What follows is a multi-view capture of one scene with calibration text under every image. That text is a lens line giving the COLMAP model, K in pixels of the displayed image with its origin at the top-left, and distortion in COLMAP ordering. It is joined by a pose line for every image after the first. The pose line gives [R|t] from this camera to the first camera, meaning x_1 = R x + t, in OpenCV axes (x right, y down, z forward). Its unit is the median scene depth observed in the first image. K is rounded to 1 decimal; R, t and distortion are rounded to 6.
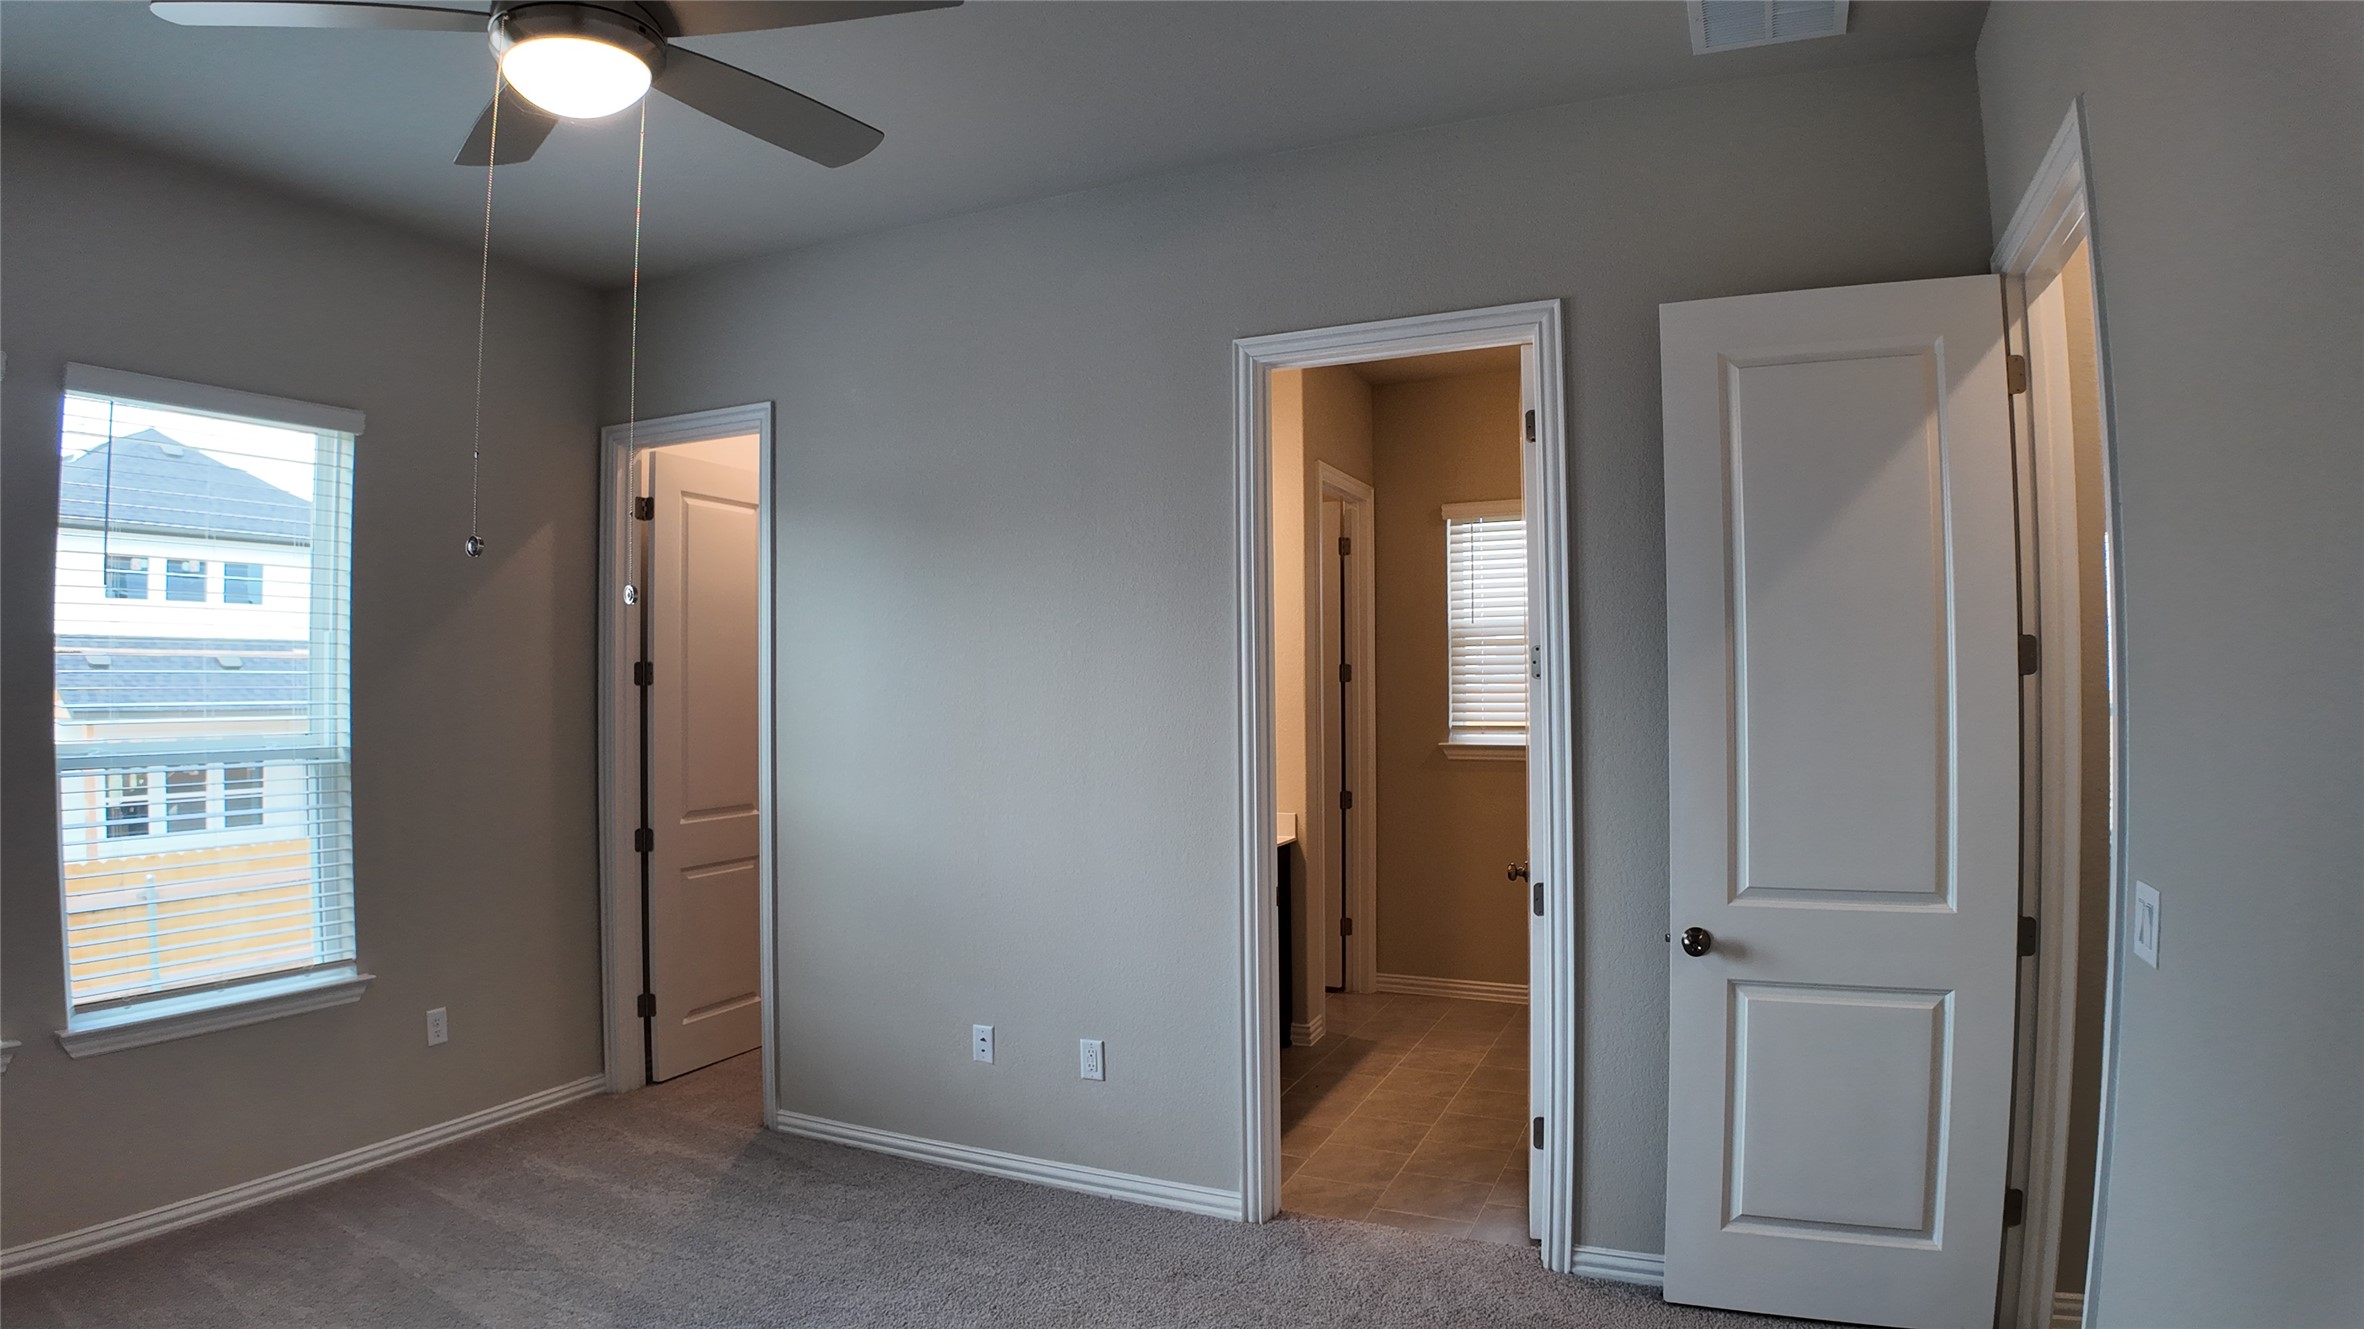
lens RADIAL K [[1236.0, 0, 1166.5], [0, 1236.0, 673.6], [0, 0, 1]] dist [-0.107693, -0.006641]
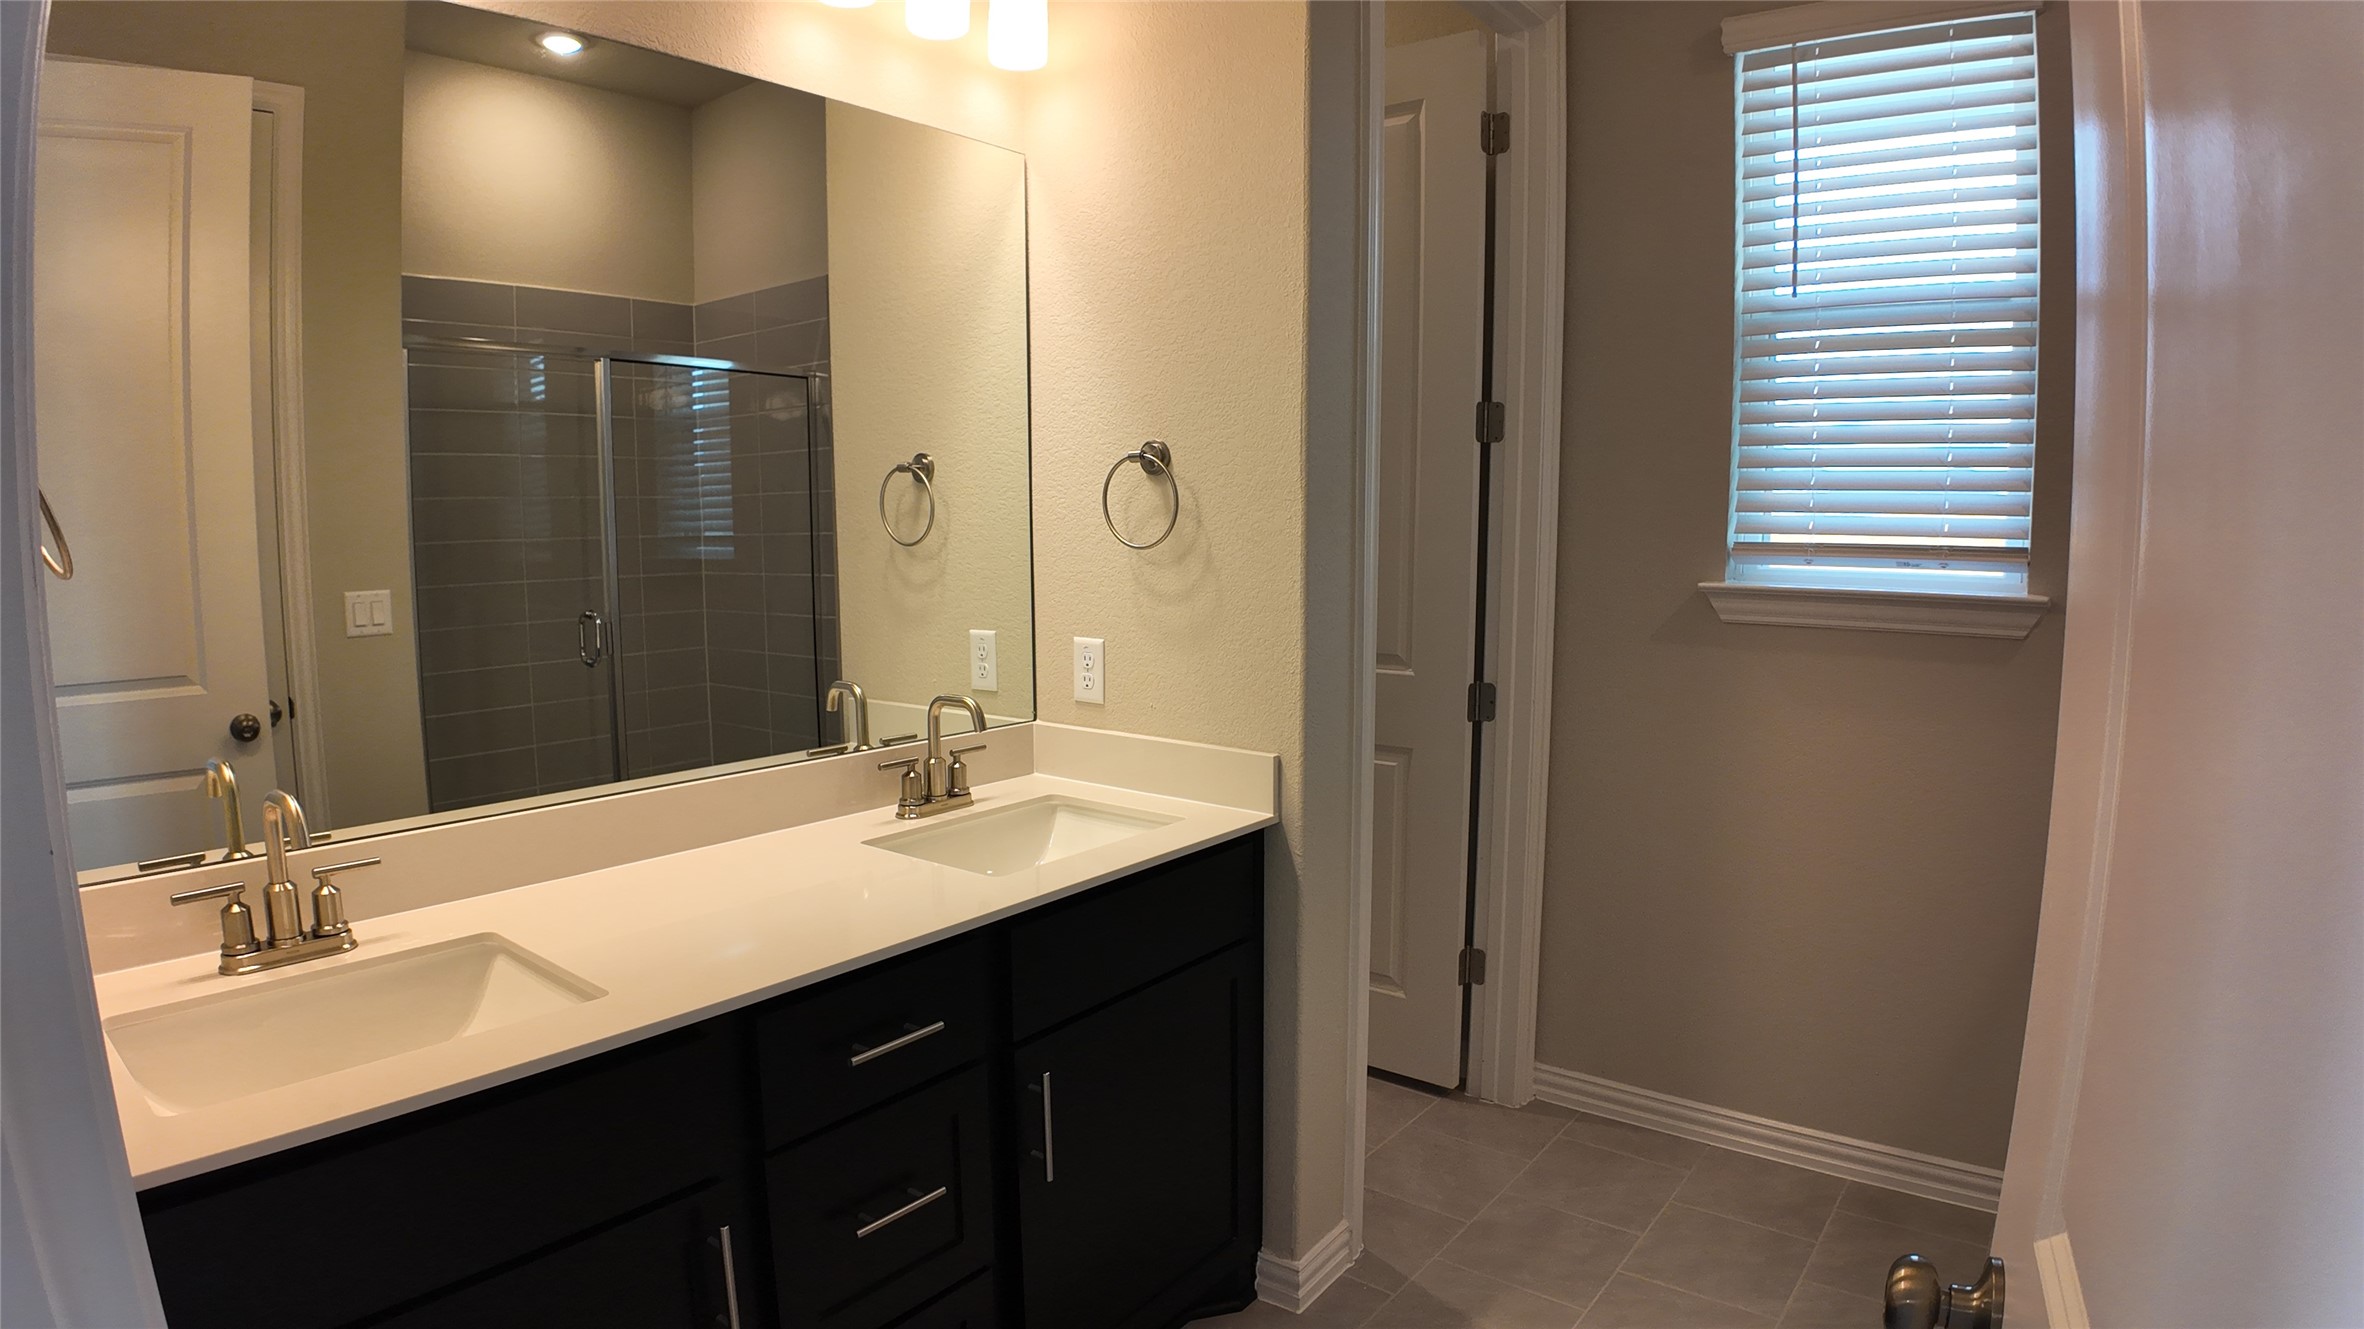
lens RADIAL K [[1236.0, 0, 1167.5], [0, 1236.0, 660.5], [0, 0, 1]] dist [-0.107693, -0.006641]
pose [[0.972470, 0.034643, -0.230441, 0.138180], [-0.005805, 0.992182, 0.124663, 0.032035], [0.232958, -0.119893, 0.965068, 0.542334]]
